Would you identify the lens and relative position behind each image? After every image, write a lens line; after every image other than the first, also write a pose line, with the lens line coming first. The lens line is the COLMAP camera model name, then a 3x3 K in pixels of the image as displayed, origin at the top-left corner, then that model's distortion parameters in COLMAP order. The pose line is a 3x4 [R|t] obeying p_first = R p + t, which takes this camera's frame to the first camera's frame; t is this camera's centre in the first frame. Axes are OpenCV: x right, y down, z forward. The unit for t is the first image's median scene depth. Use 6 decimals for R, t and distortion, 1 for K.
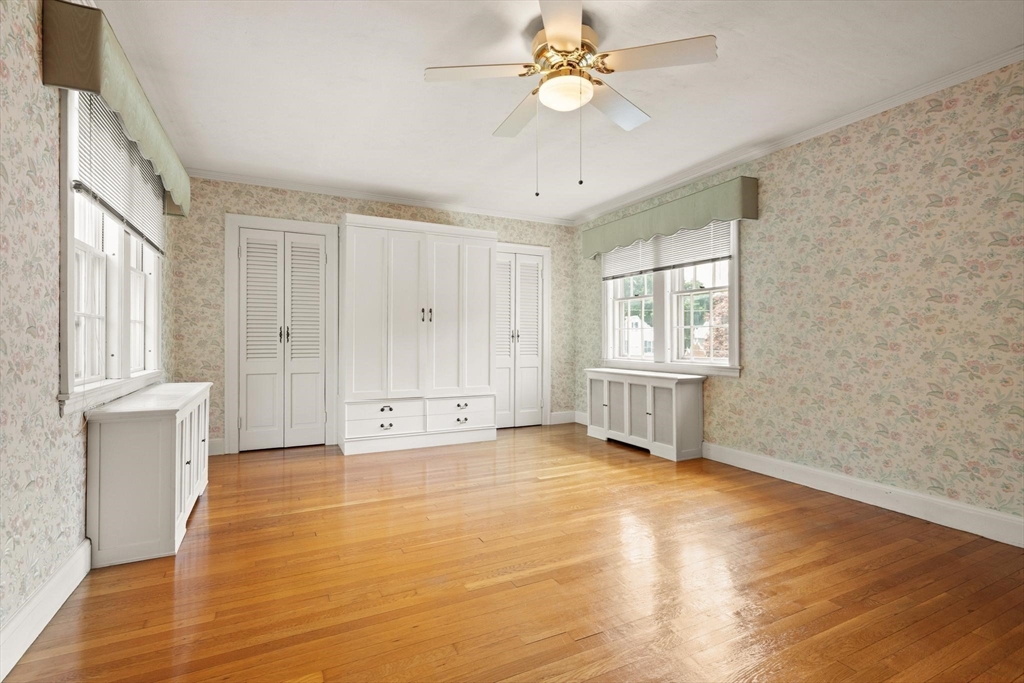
lens RADIAL K [[470.3, 0, 520.9], [0, 470.3, 338.8], [0, 0, 1]] dist [0.006661, -0.003073]
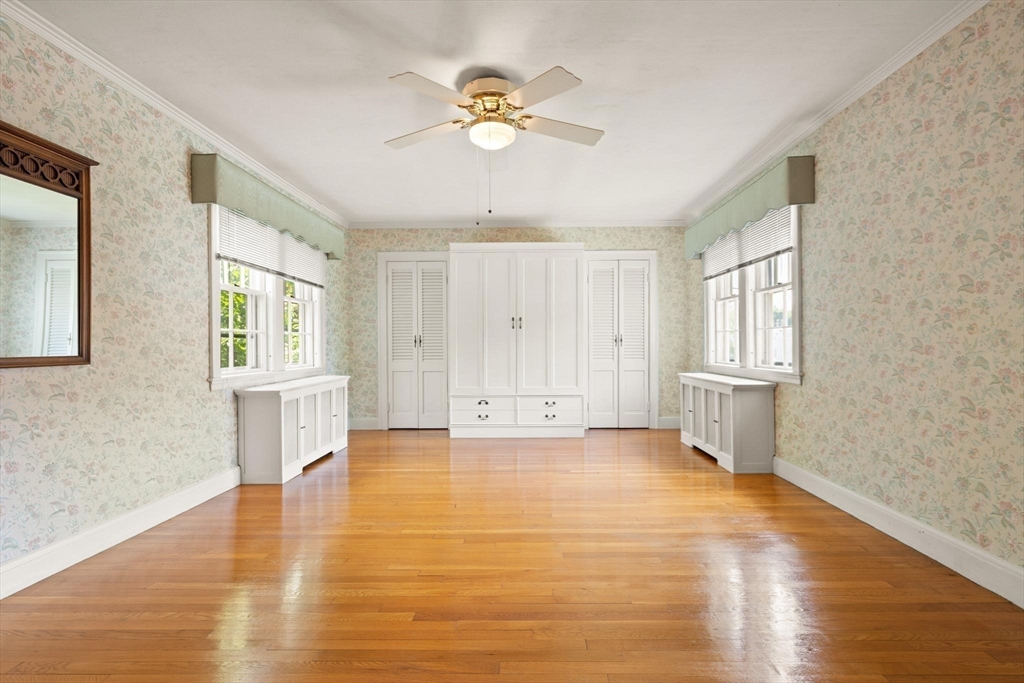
lens RADIAL K [[470.3, 0, 532.6], [0, 470.3, 347.1], [0, 0, 1]] dist [0.006661, -0.003073]
pose [[0.892661, -0.004388, -0.450708, 0.413340], [0.008471, 0.999939, 0.007042, 0.000648], [0.450650, -0.010104, 0.892644, -0.008252]]
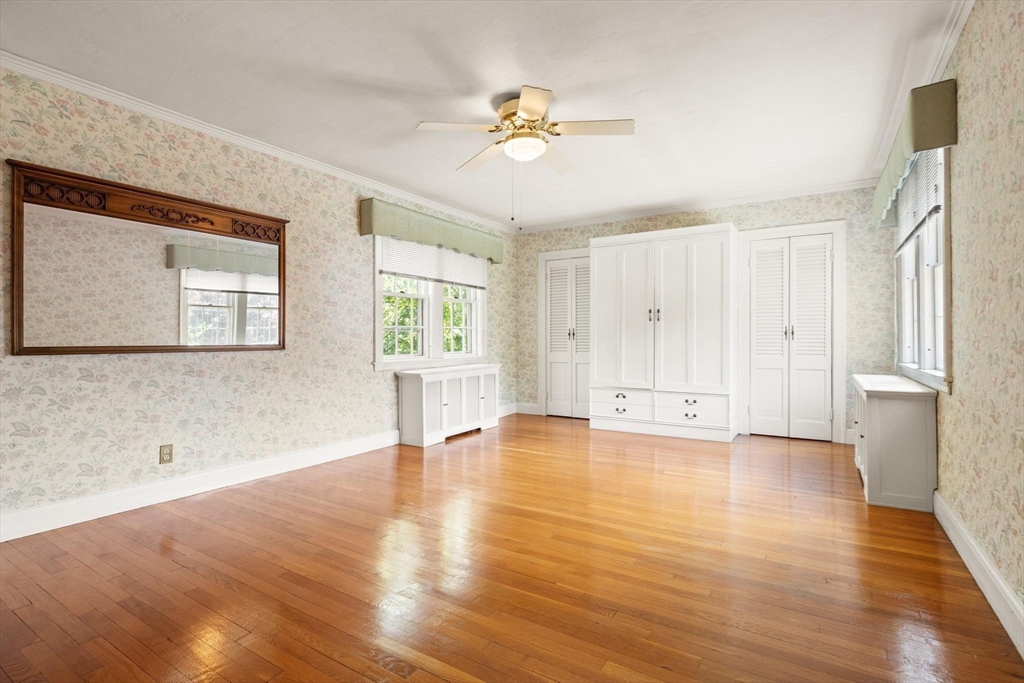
lens RADIAL K [[487.8, 0, 523.7], [0, 487.8, 340.9], [0, 0, 1]] dist [-0.004996, -0.002768]
pose [[0.528191, 0.001163, -0.849125, 0.713523], [0.006488, 0.999964, 0.005405, 0.001953], [0.849101, -0.008364, 0.528164, 0.162084]]
